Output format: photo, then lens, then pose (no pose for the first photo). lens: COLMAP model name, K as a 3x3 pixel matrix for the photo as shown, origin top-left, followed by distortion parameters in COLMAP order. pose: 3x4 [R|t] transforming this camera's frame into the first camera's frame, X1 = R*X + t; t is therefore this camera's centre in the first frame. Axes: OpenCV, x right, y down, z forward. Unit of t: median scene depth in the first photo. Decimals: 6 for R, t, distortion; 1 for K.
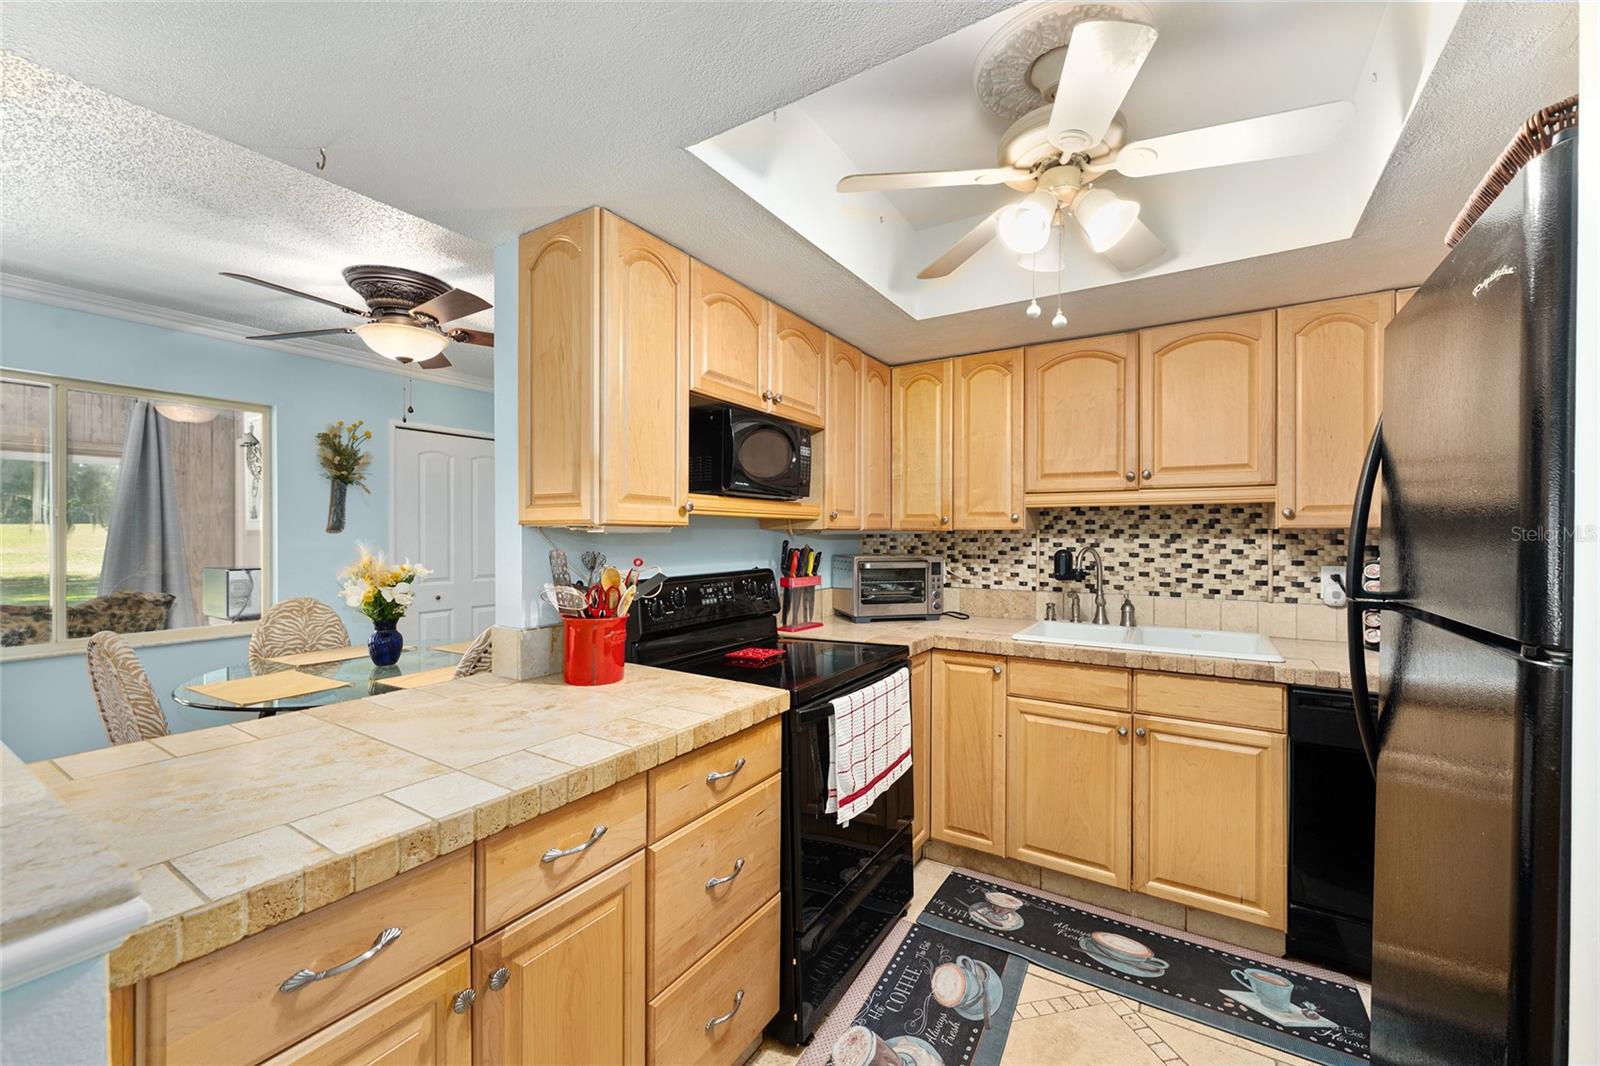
lens RADIAL K [[631.8, 0, 803.5], [0, 631.8, 535.0], [0, 0, 1]] dist [0.001570, -0.000372]
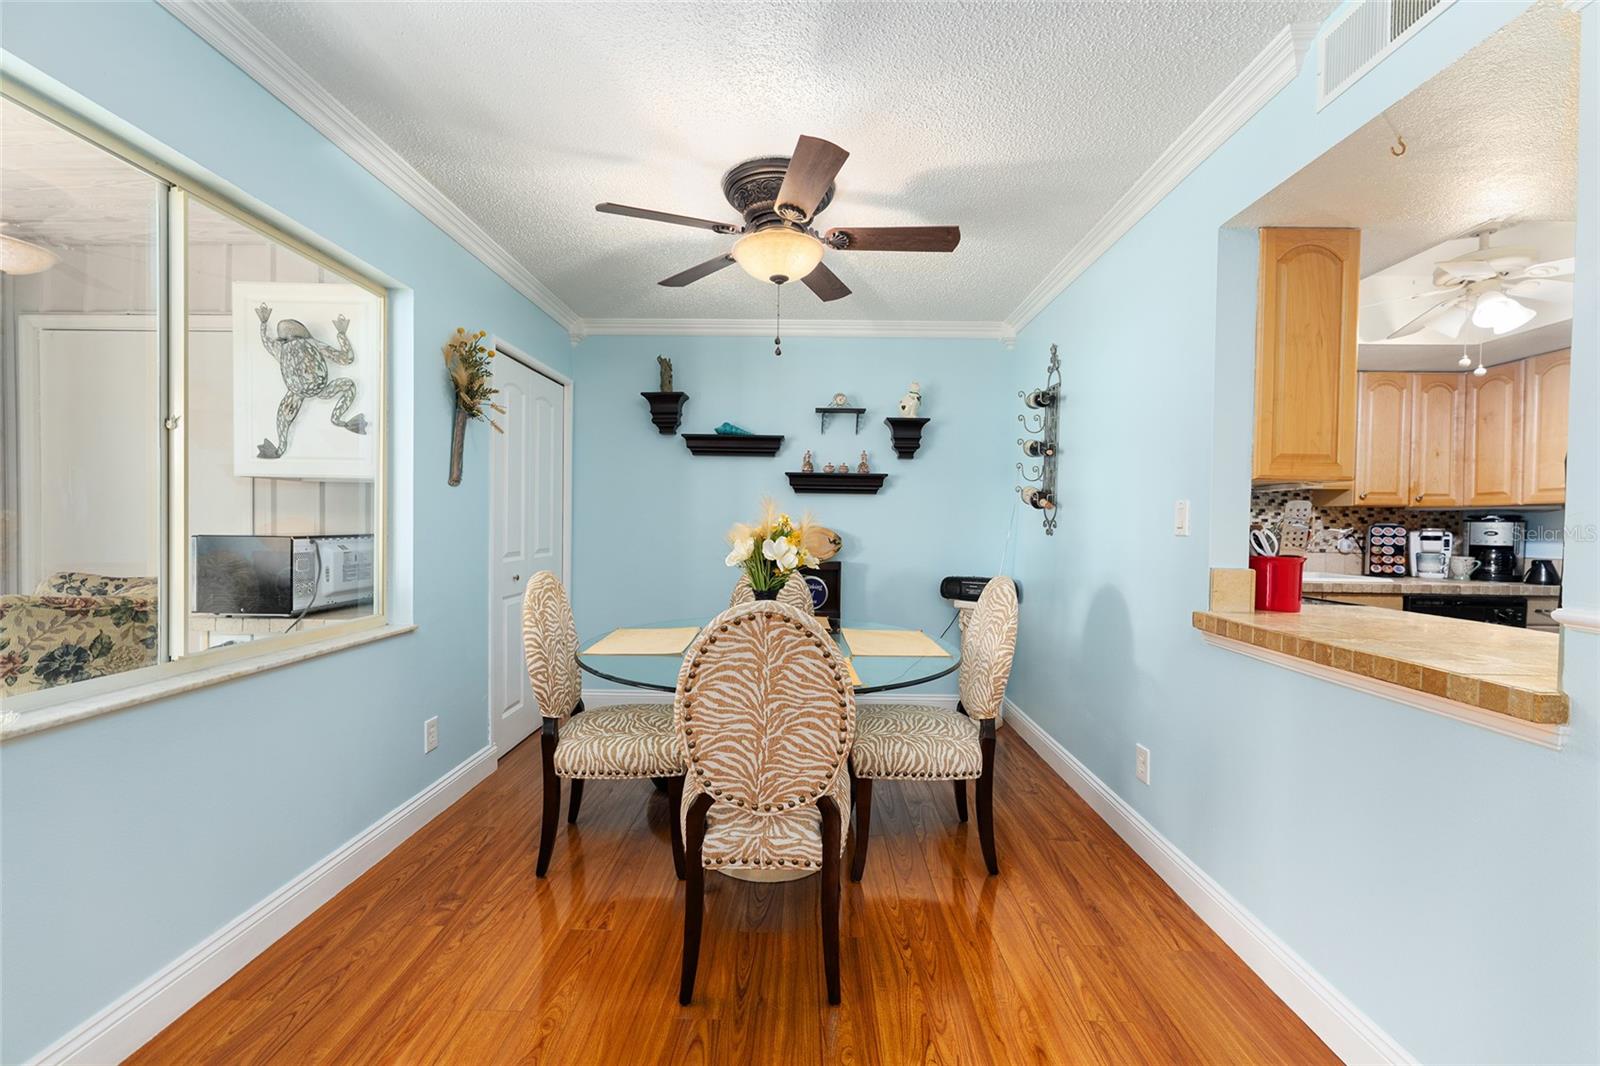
lens RADIAL K [[631.8, 0, 805.0], [0, 631.8, 536.3], [0, 0, 1]] dist [0.001570, -0.000372]
pose [[0.857660, 0.001204, 0.514216, -1.180617], [-0.012506, 0.999750, 0.018518, 0.051940], [-0.514065, -0.022313, 0.857461, 0.285082]]
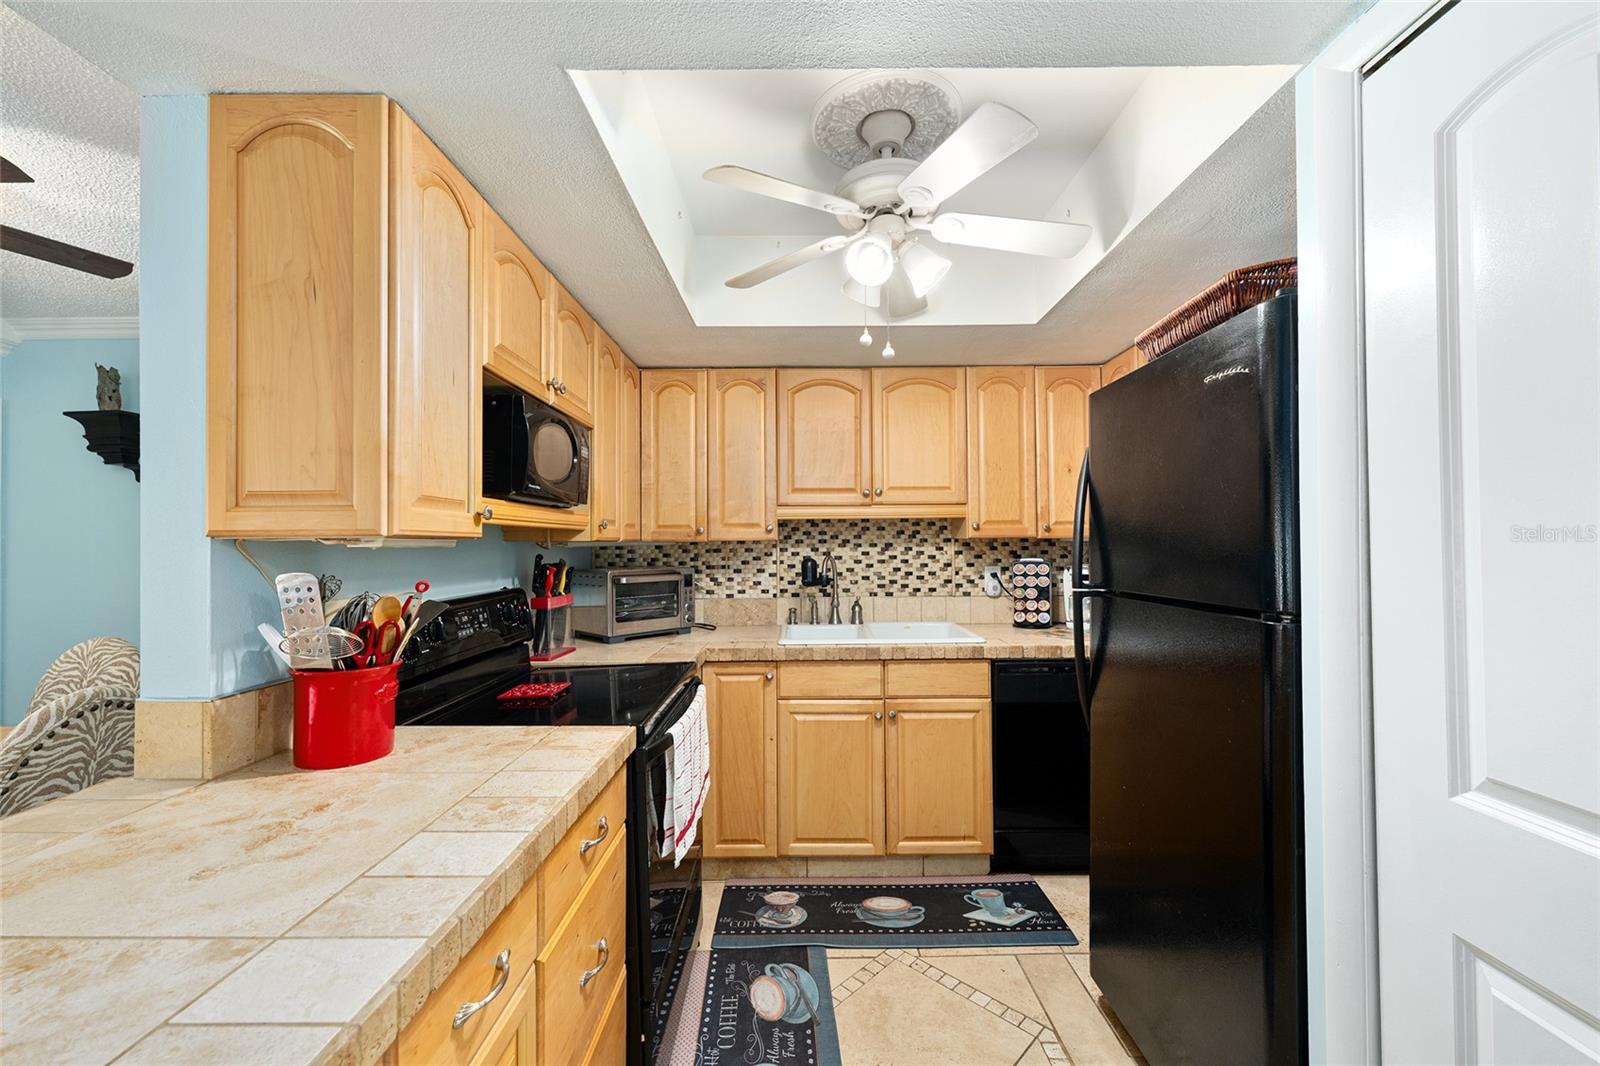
lens RADIAL K [[631.8, 0, 804.9], [0, 631.8, 534.7], [0, 0, 1]] dist [0.001570, -0.000372]
pose [[0.845327, -0.000919, 0.534249, -0.188239], [0.010332, 0.999840, -0.014628, -0.001770], [-0.534150, 0.017885, 0.845201, 0.086353]]
